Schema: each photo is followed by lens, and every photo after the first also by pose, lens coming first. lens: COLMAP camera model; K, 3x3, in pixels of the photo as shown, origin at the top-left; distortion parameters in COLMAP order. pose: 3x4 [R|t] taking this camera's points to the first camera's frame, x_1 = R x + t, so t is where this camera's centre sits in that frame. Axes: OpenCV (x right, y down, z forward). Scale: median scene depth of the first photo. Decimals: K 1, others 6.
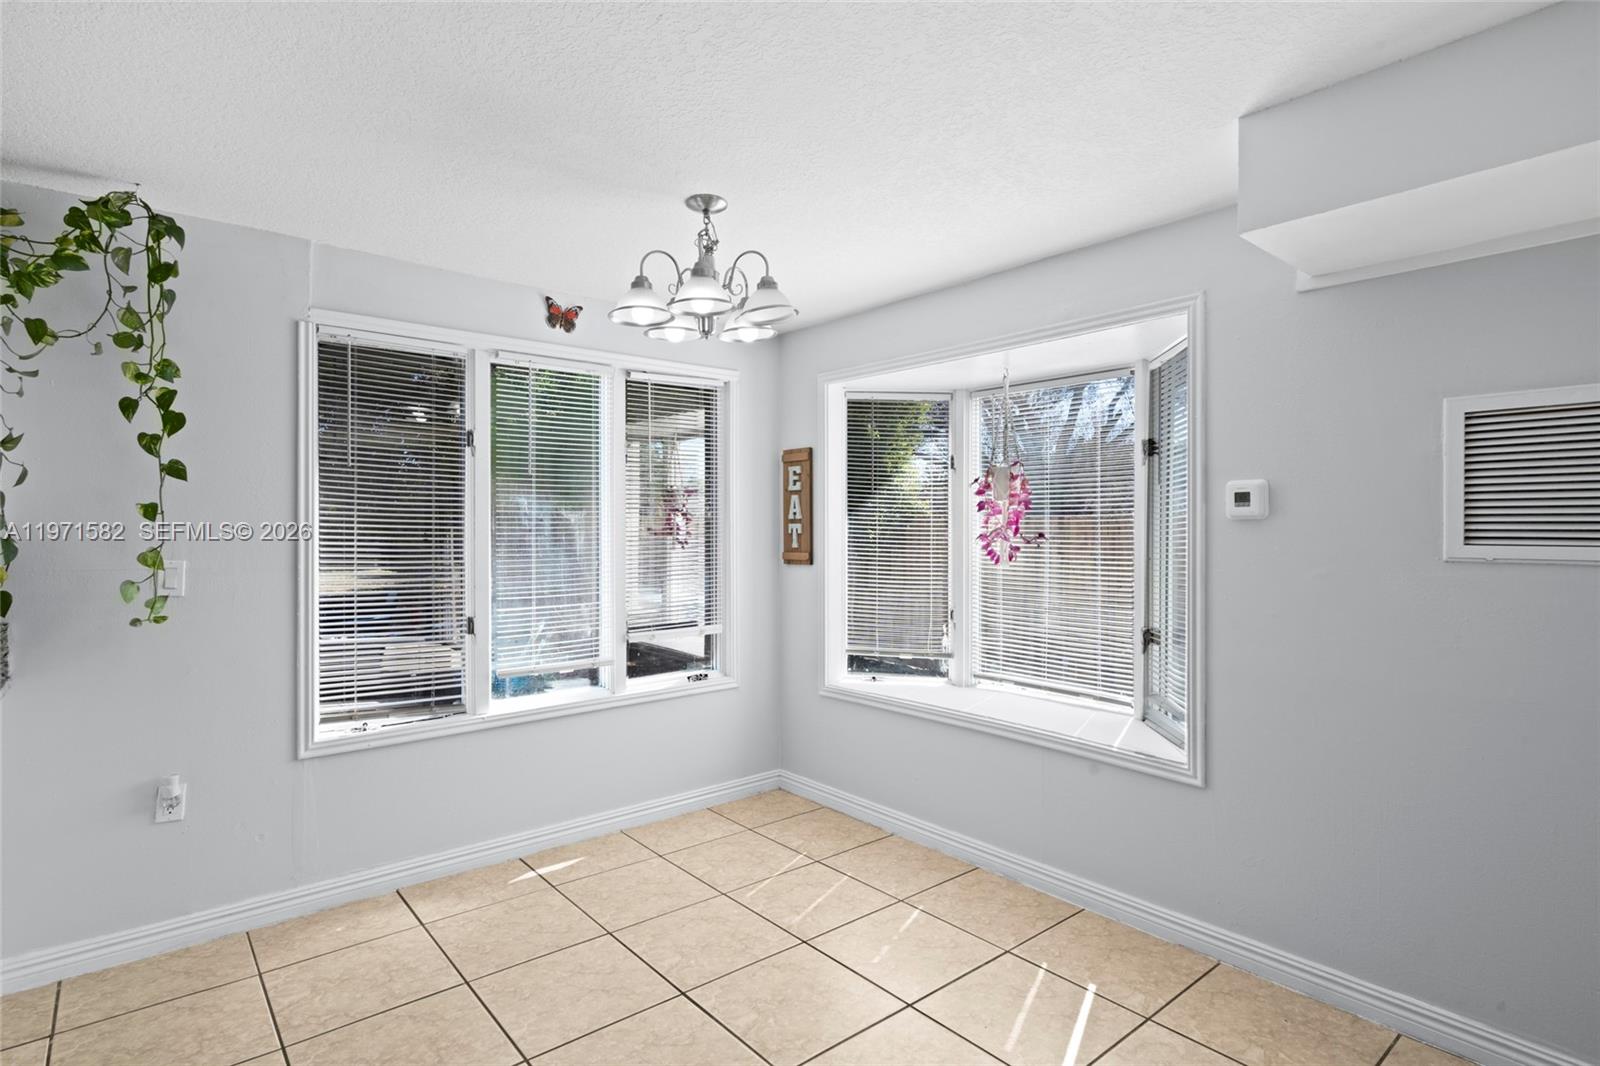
lens RADIAL K [[807.5, 0, 800.0], [0, 807.5, 533.0], [0, 0, 1]] dist [-0.000244, 0.000537]
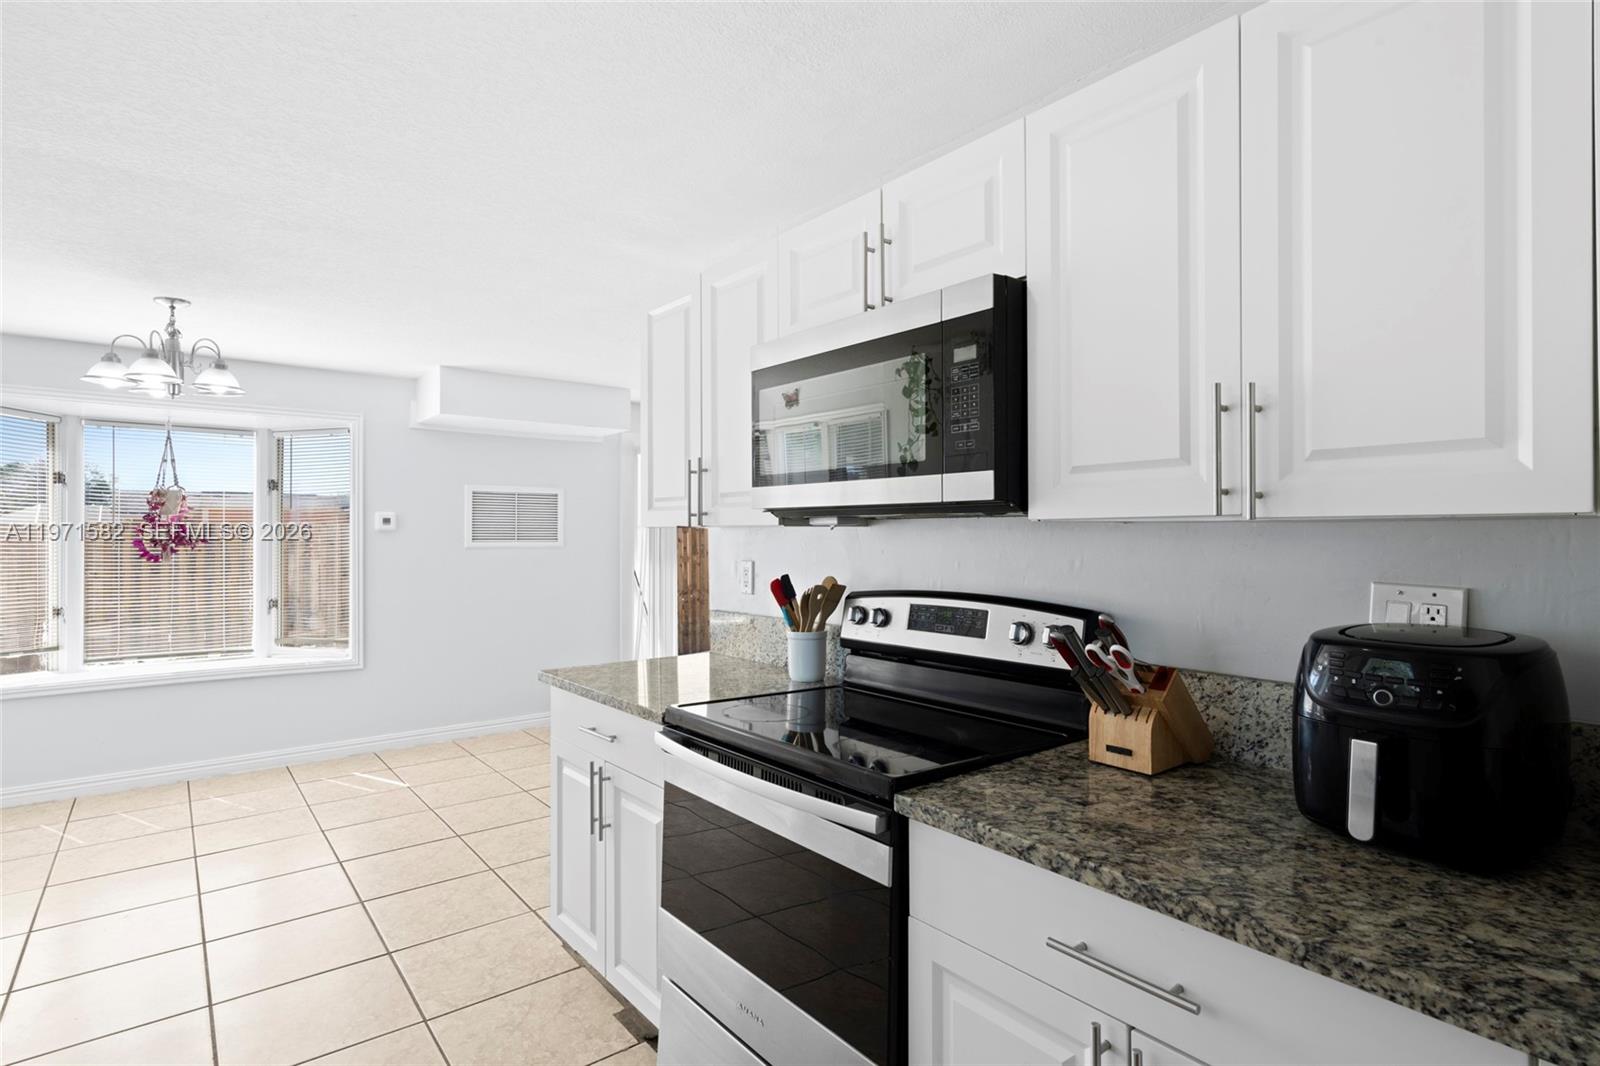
lens RADIAL K [[807.5, 0, 800.0], [0, 807.5, 533.0], [0, 0, 1]] dist [-0.000244, 0.000537]
pose [[0.031712, 0.002979, 0.999493, -1.183318], [0.007259, 0.999968, -0.003211, 0.001835], [-0.999471, 0.007358, 0.031690, -0.098413]]
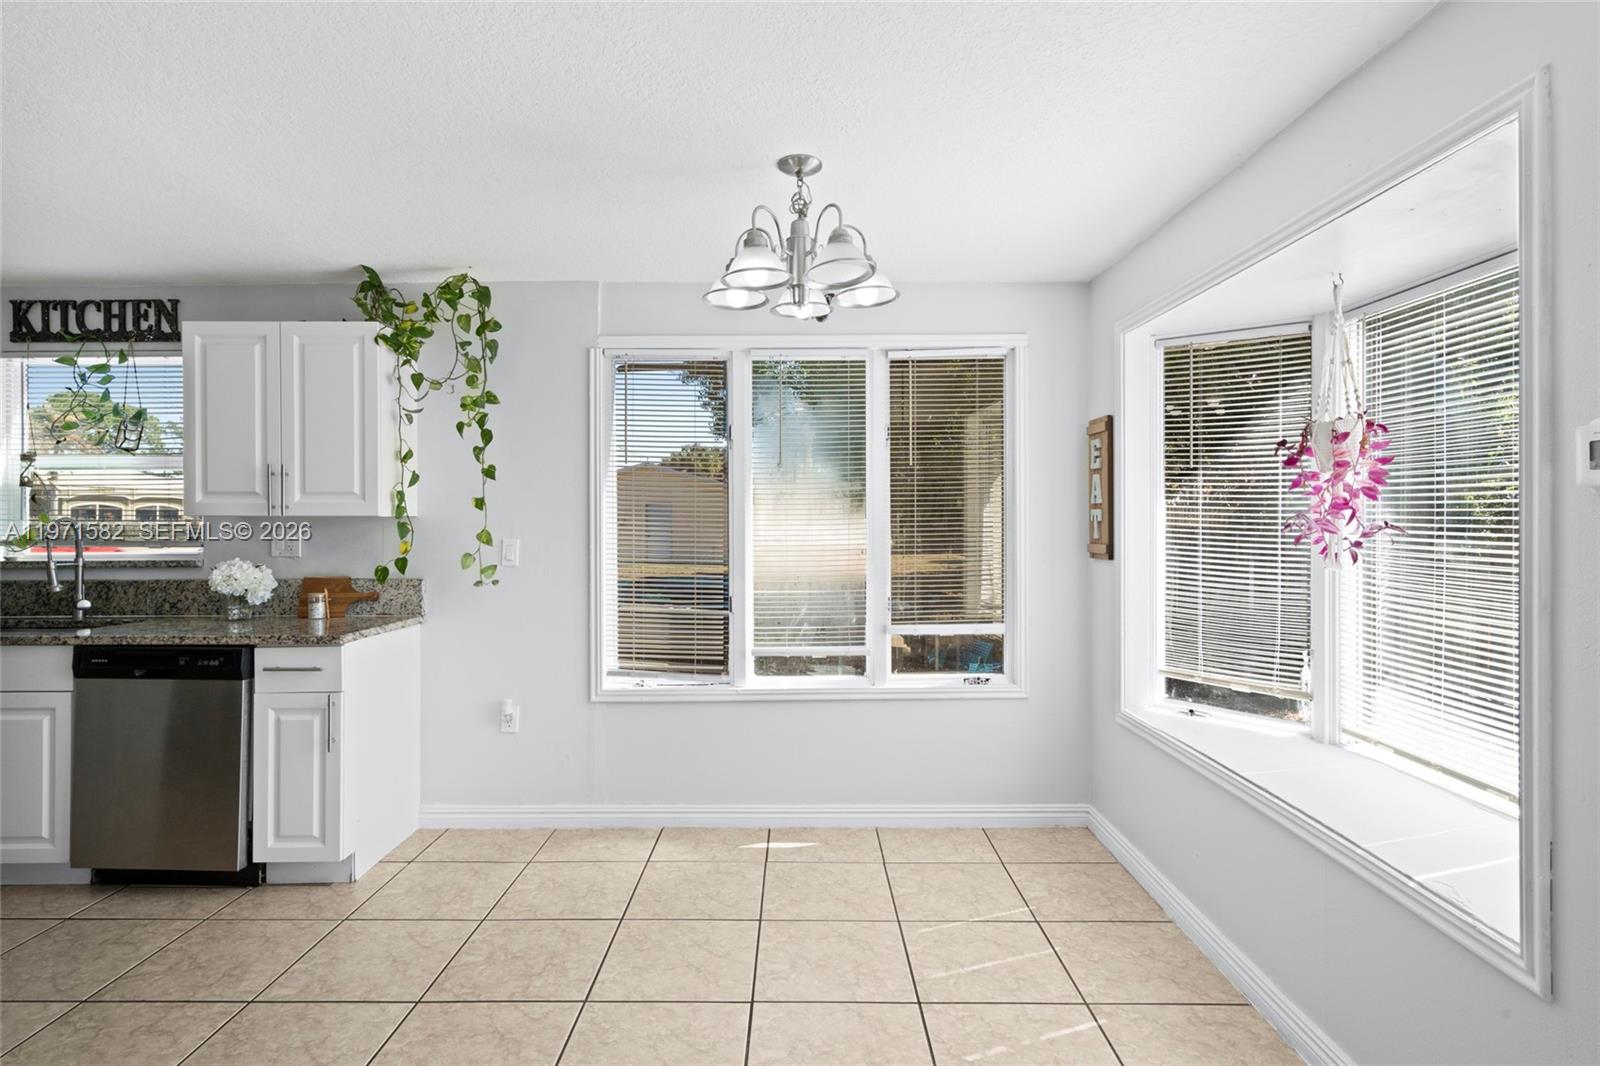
lens RADIAL K [[816.9, 0, 801.9], [0, 816.9, 520.6], [0, 0, 1]] dist [0.002198, 0.000797]
pose [[0.764317, 0.002182, -0.644837, 0.398724], [-0.002750, 0.999996, 0.000125, 0.001060], [0.644835, 0.001677, 0.764320, 0.228013]]
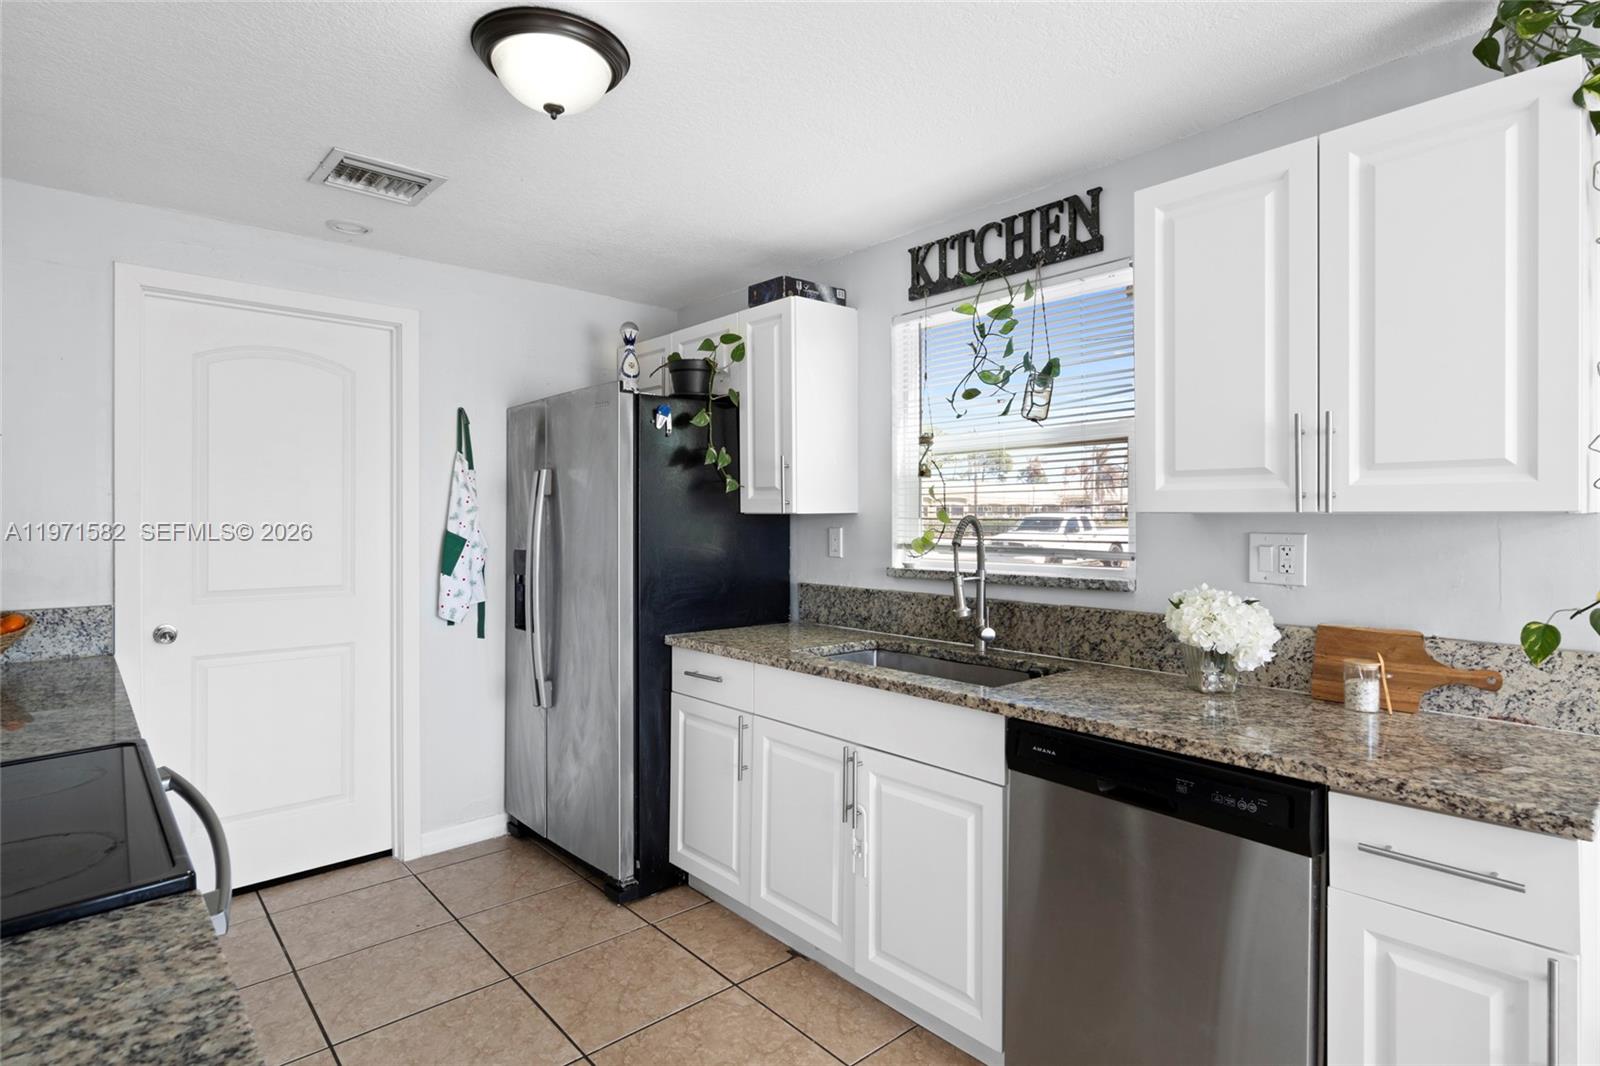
lens RADIAL K [[813.5, 0, 799.3], [0, 813.5, 516.8], [0, 0, 1]] dist [-0.000463, 0.000678]
pose [[0.023819, 0.003104, -0.999711, -0.256348], [-0.001854, 0.999994, 0.003060, -0.000884], [0.999715, 0.001781, 0.023824, 0.241842]]
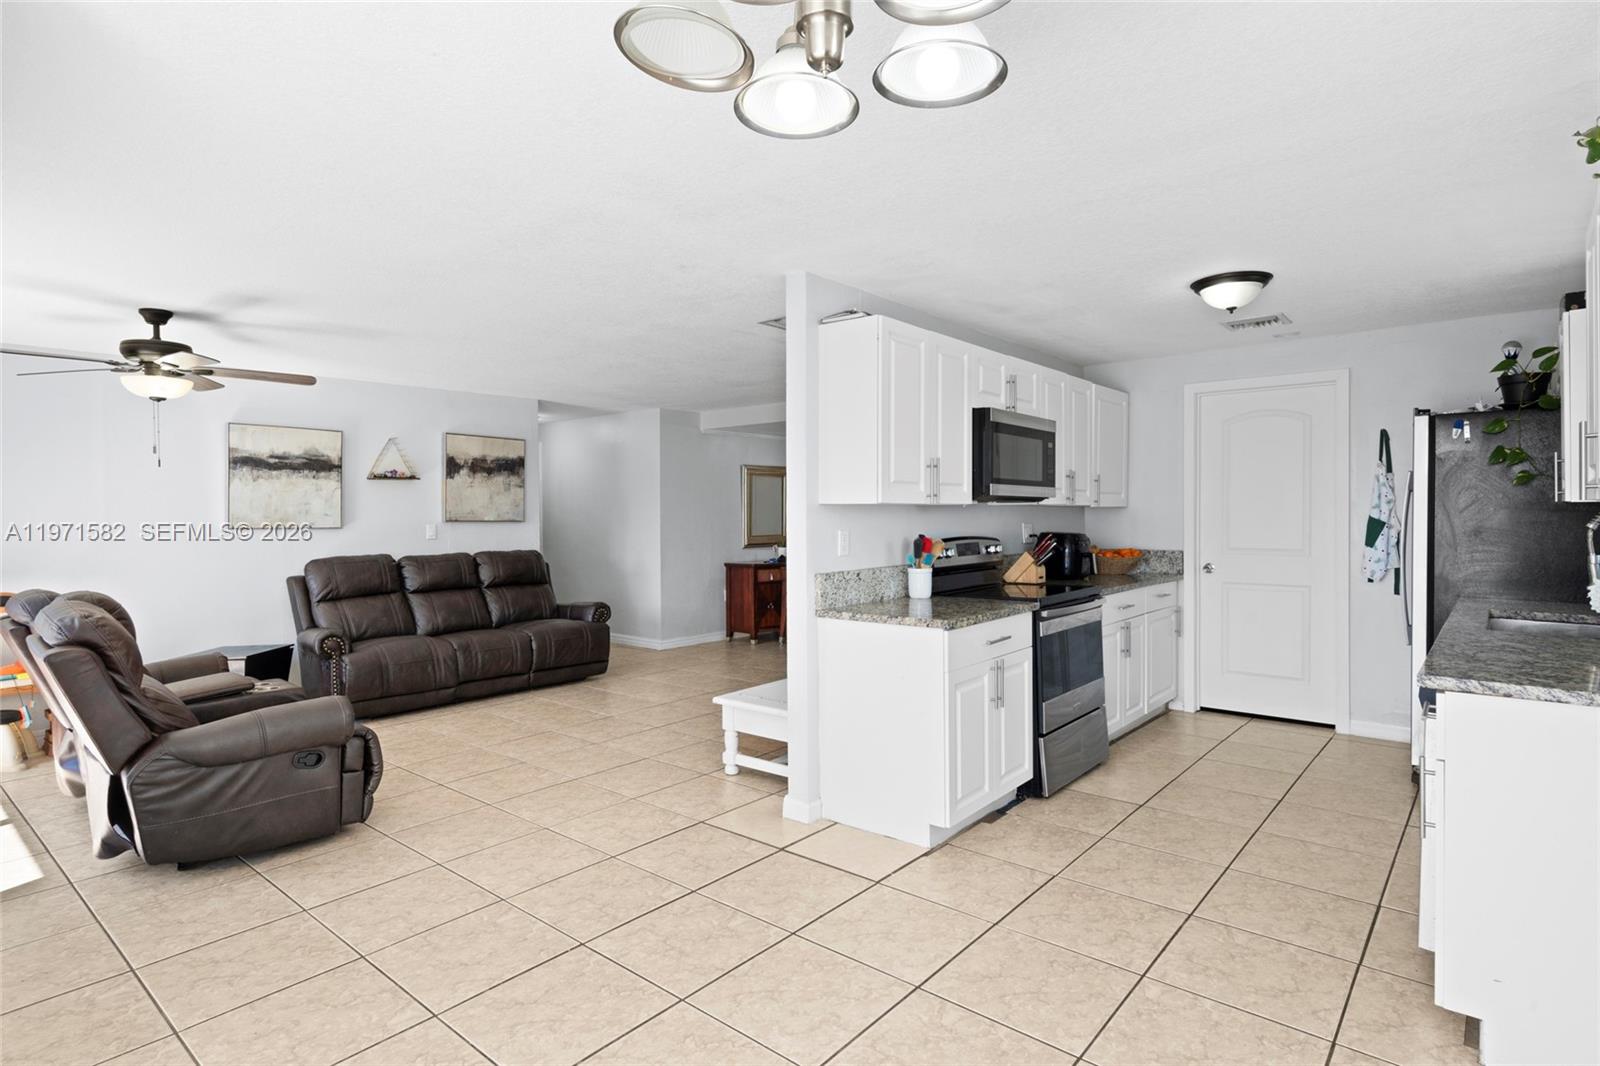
lens RADIAL K [[833.4, 0, 800.5], [0, 833.4, 524.9], [0, 0, 1]] dist [0.001972, 0.001892]
pose [[-0.986560, 0.011718, -0.162977, -0.017551], [0.008764, 0.999784, 0.018834, -0.001321], [0.163162, 0.017153, -0.986450, 1.175733]]
